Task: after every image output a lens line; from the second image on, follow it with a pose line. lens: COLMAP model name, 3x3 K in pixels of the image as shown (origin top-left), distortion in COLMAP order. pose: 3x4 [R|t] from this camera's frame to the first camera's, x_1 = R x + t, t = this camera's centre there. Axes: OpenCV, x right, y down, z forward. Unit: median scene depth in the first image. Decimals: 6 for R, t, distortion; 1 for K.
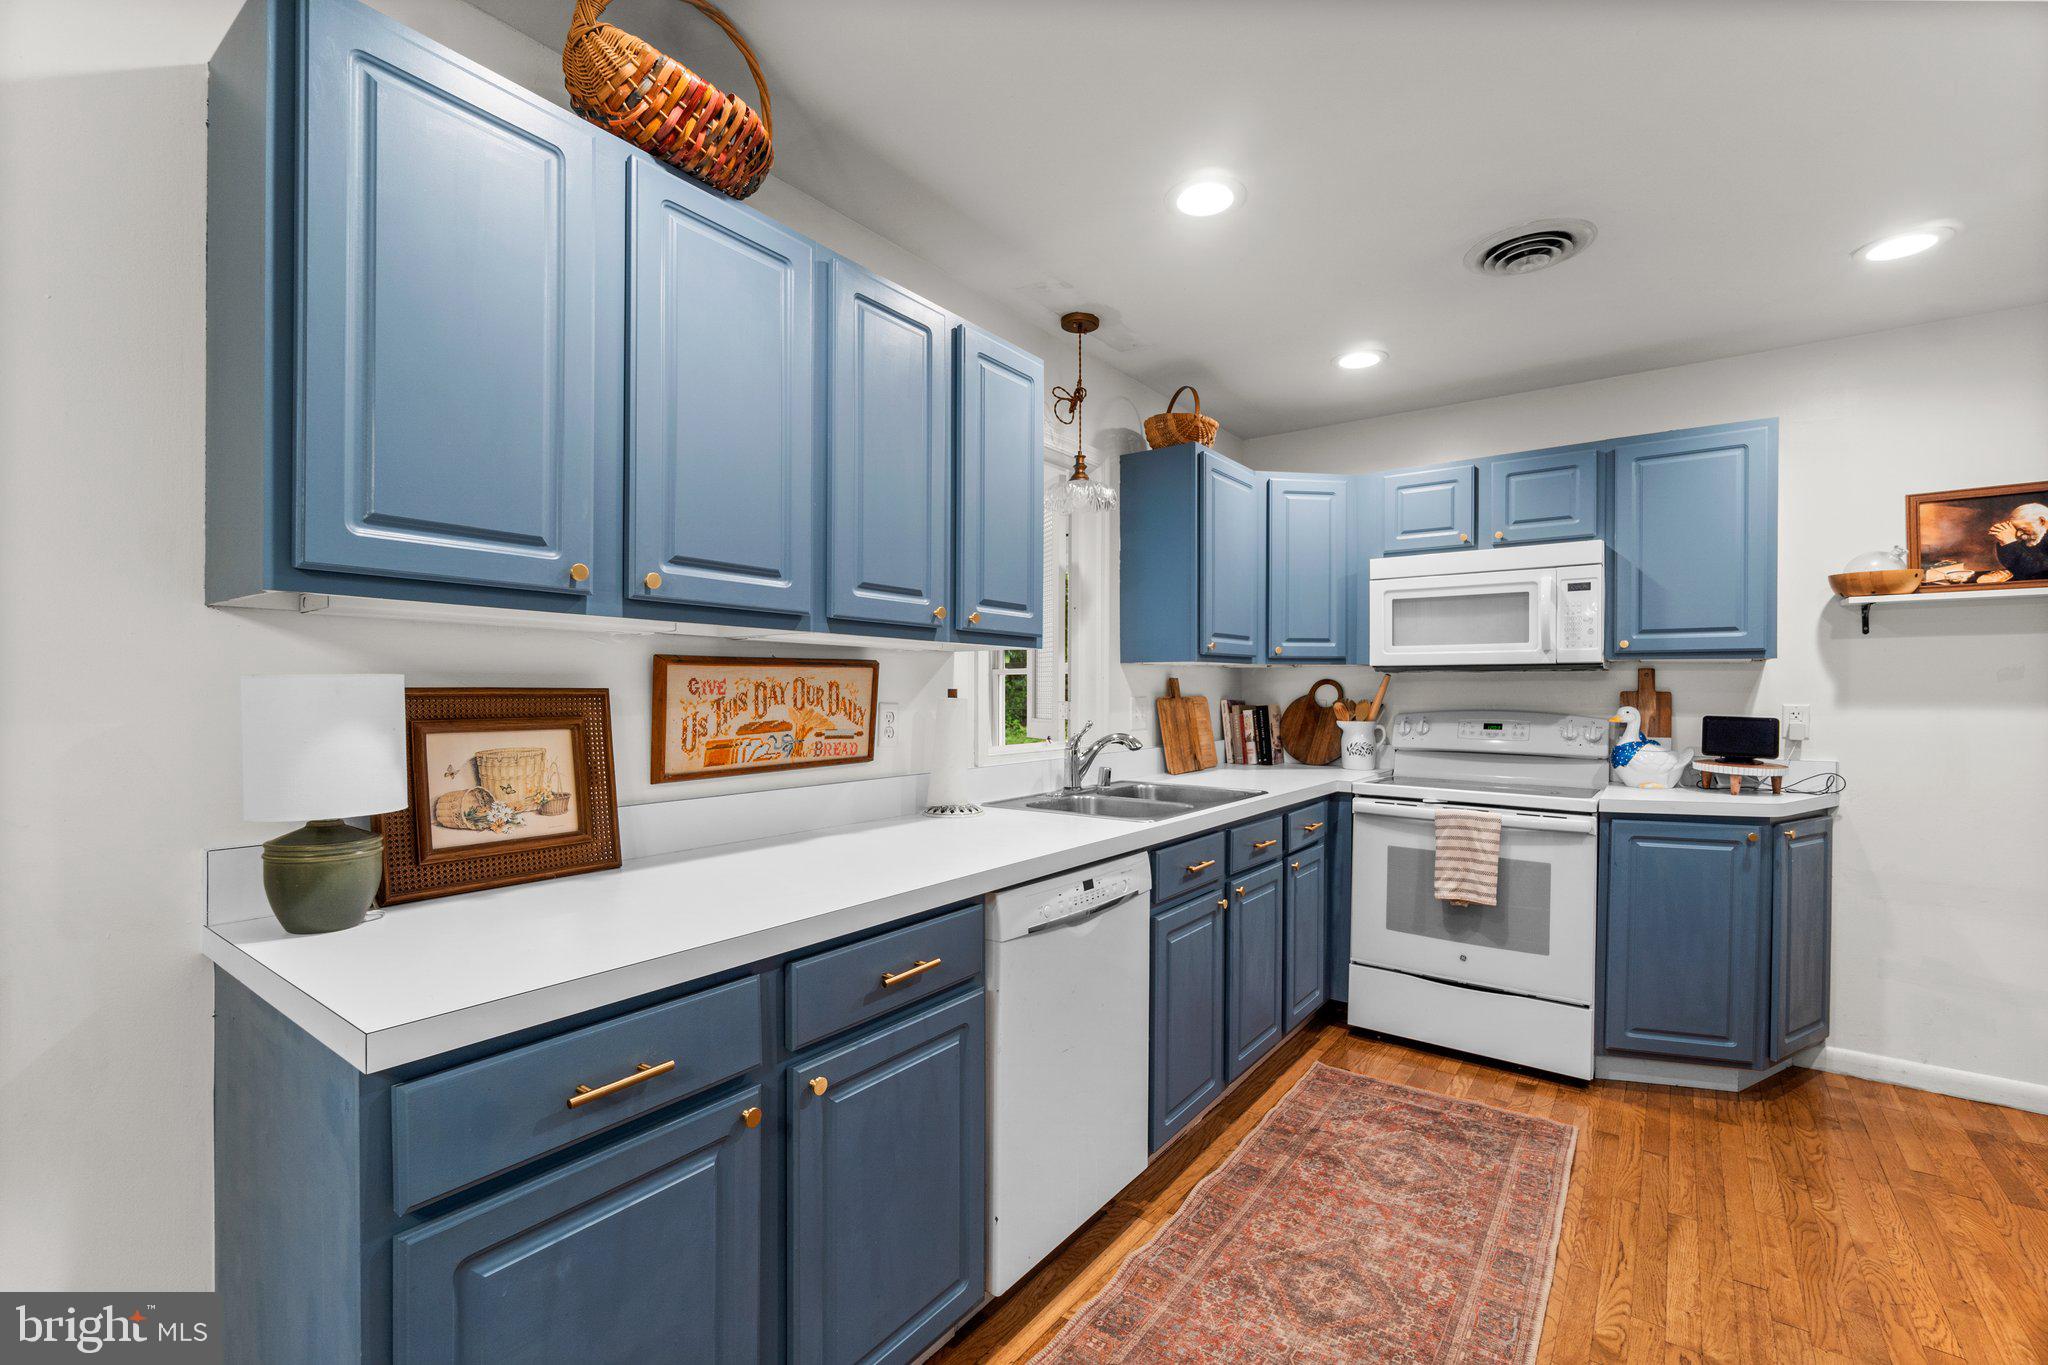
lens RADIAL K [[882.5, 0, 1022.9], [0, 882.5, 699.5], [0, 0, 1]] dist [0.000197, 0.000325]
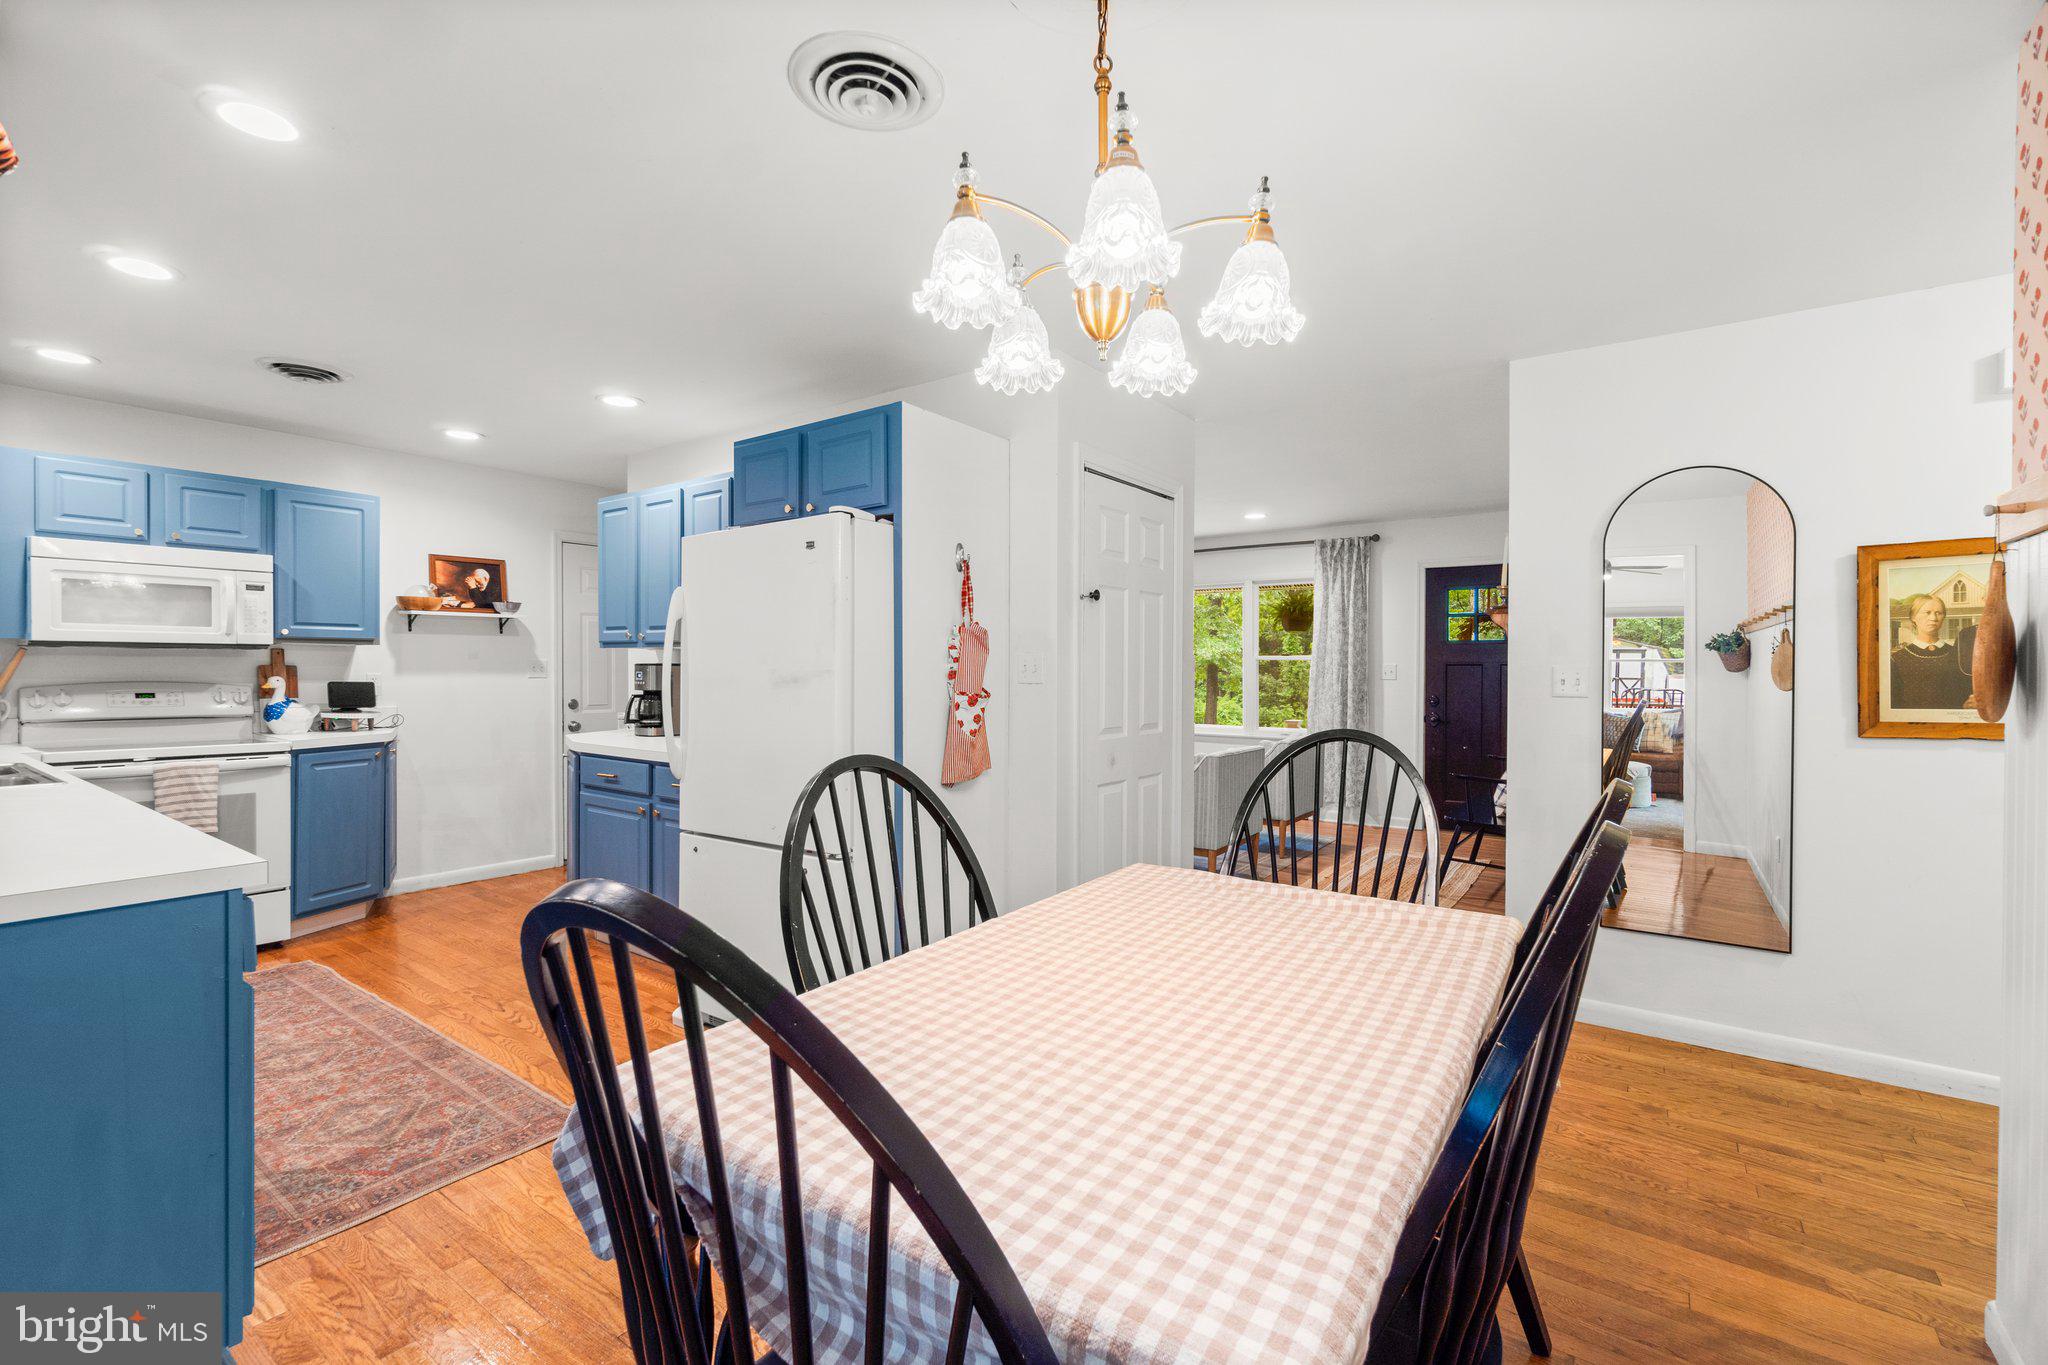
lens RADIAL K [[867.4, 0, 1024.0], [0, 867.4, 682.5], [0, 0, 1]] dist [0.000217, 0.000119]
pose [[-0.014320, -0.021643, 0.999663, -0.717581], [0.006425, 0.999743, 0.021737, -0.004396], [-0.999877, 0.006734, -0.014178, -0.155077]]
